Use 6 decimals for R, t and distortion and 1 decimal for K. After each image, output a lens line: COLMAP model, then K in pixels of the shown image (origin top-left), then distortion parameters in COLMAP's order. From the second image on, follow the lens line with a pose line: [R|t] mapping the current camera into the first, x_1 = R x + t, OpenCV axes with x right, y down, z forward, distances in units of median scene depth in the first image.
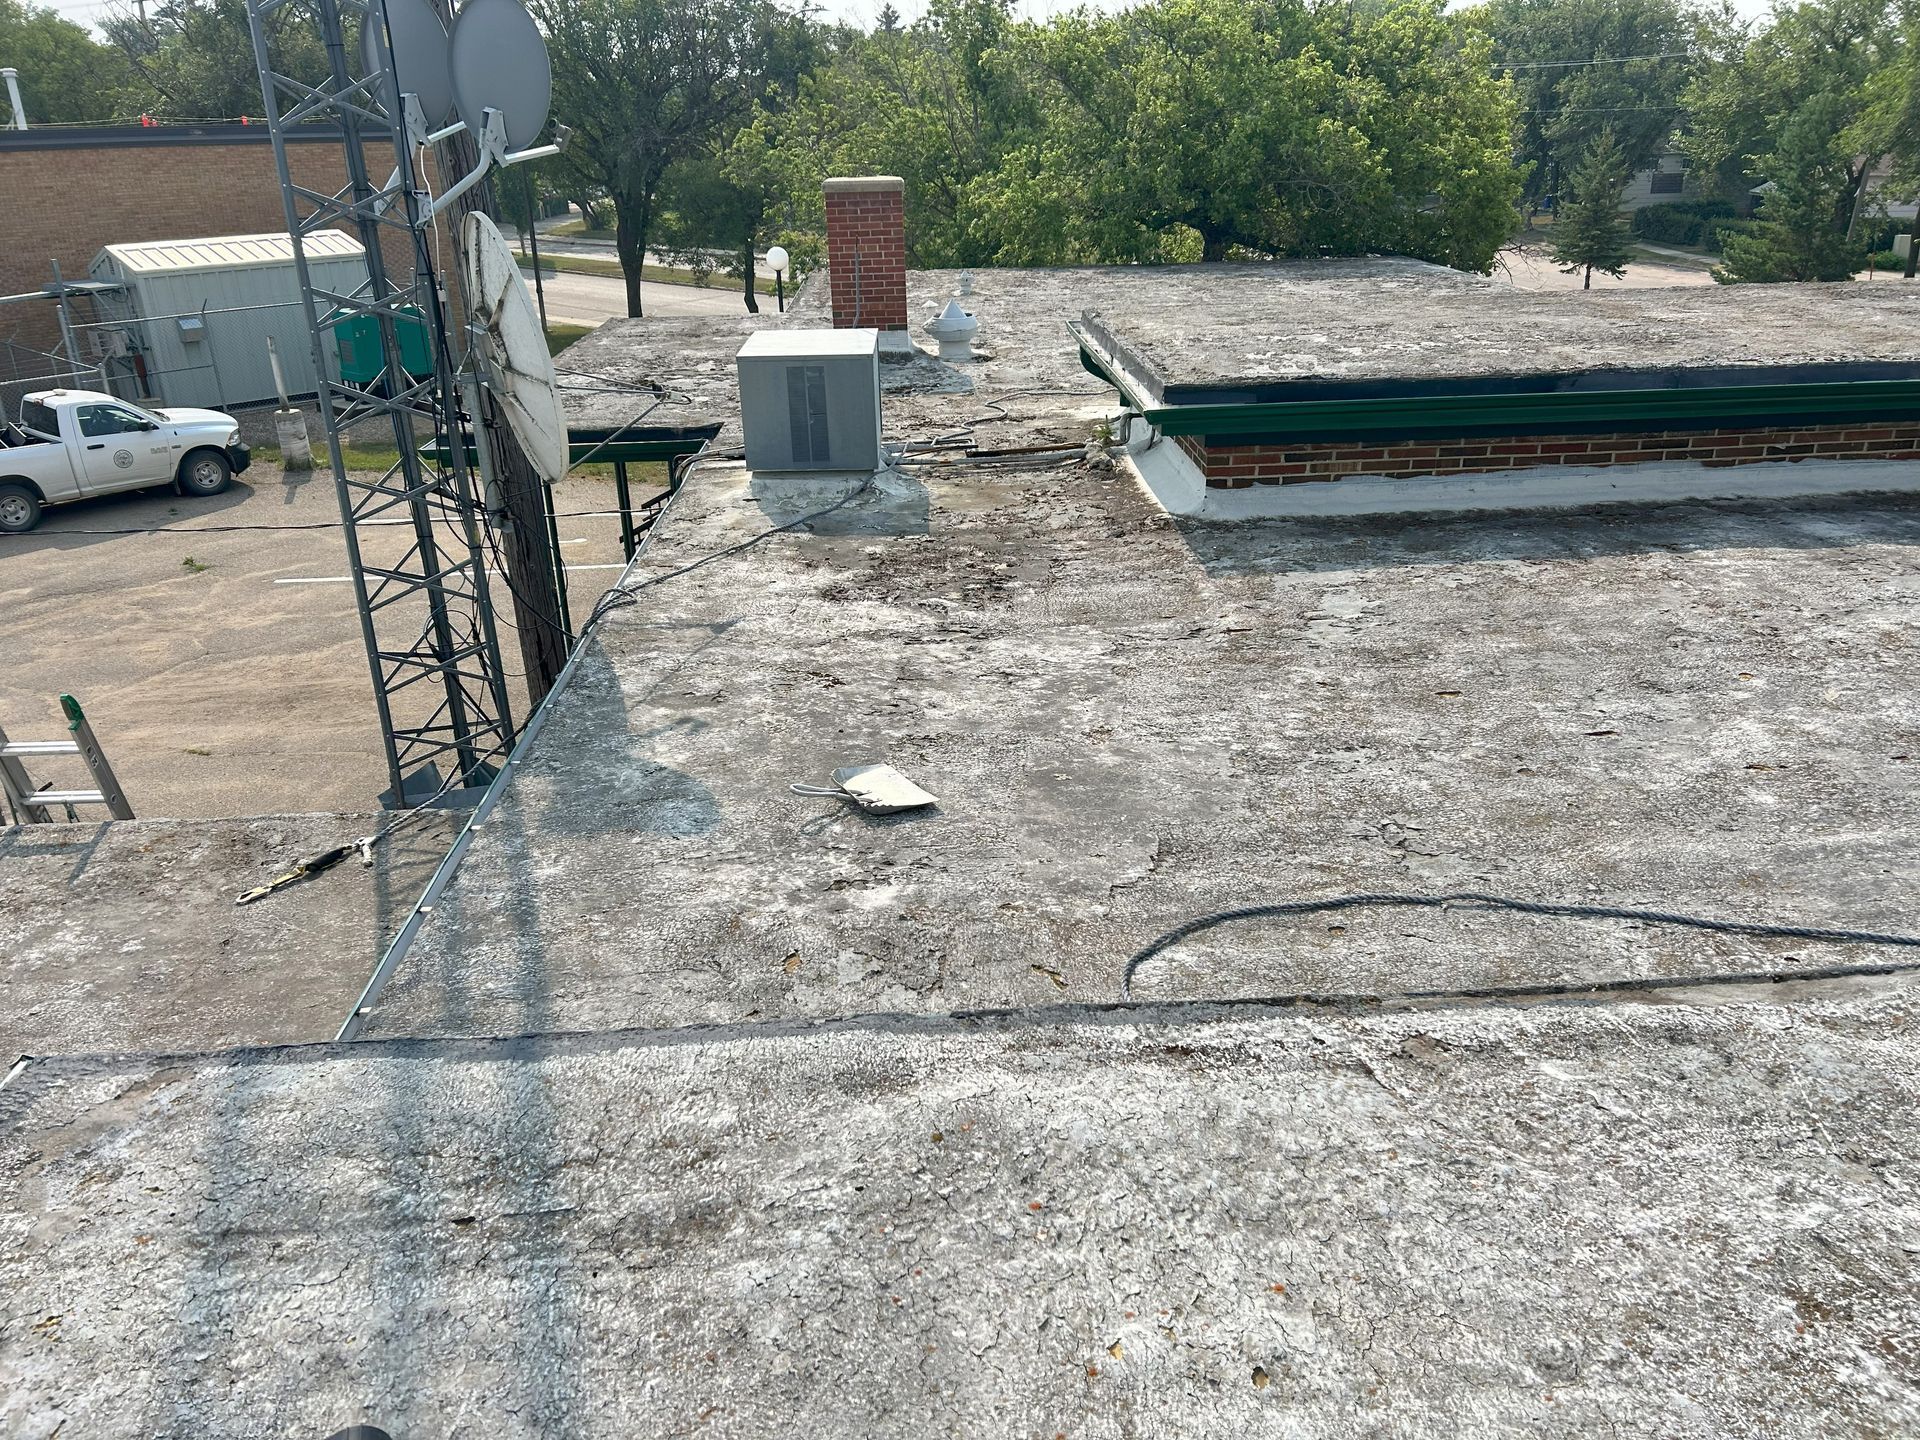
lens RADIAL K [[1497.0, 0, 965.5], [0, 1497.0, 755.5], [0, 0, 1]] dist [-0.003440, 0.000484]
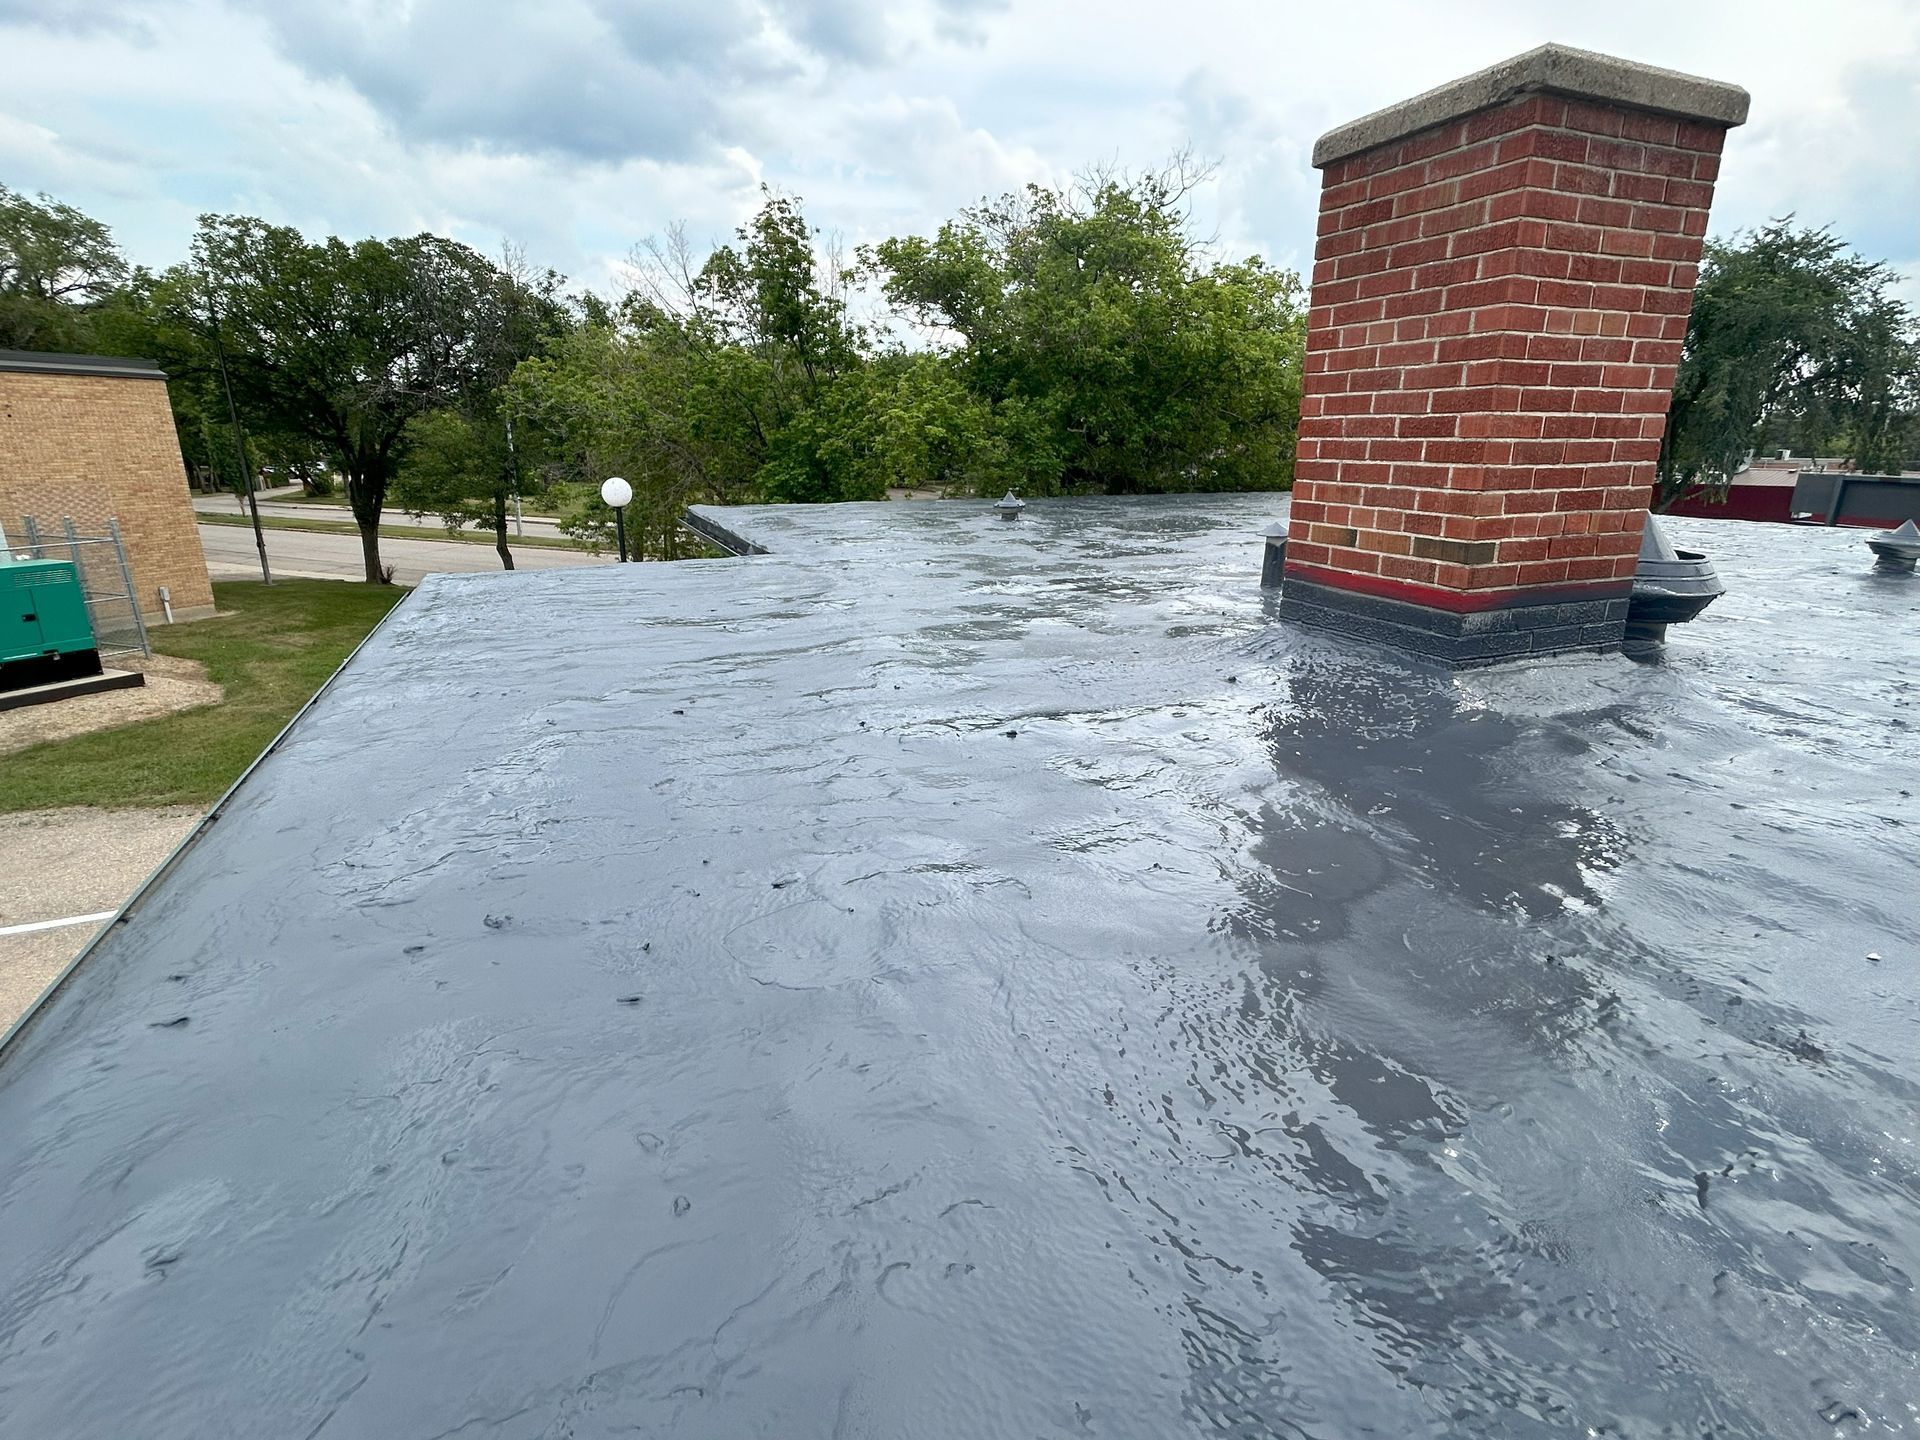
lens RADIAL K [[933.6, 0, 960.0], [0, 933.6, 720.0], [0, 0, 1]] dist [-0.000031, 0.000343]
pose [[0.931618, -0.079503, 0.354637, -0.100478], [0.120560, 0.988132, -0.095184, -0.098040], [-0.342861, 0.131430, 0.930146, 0.339729]]
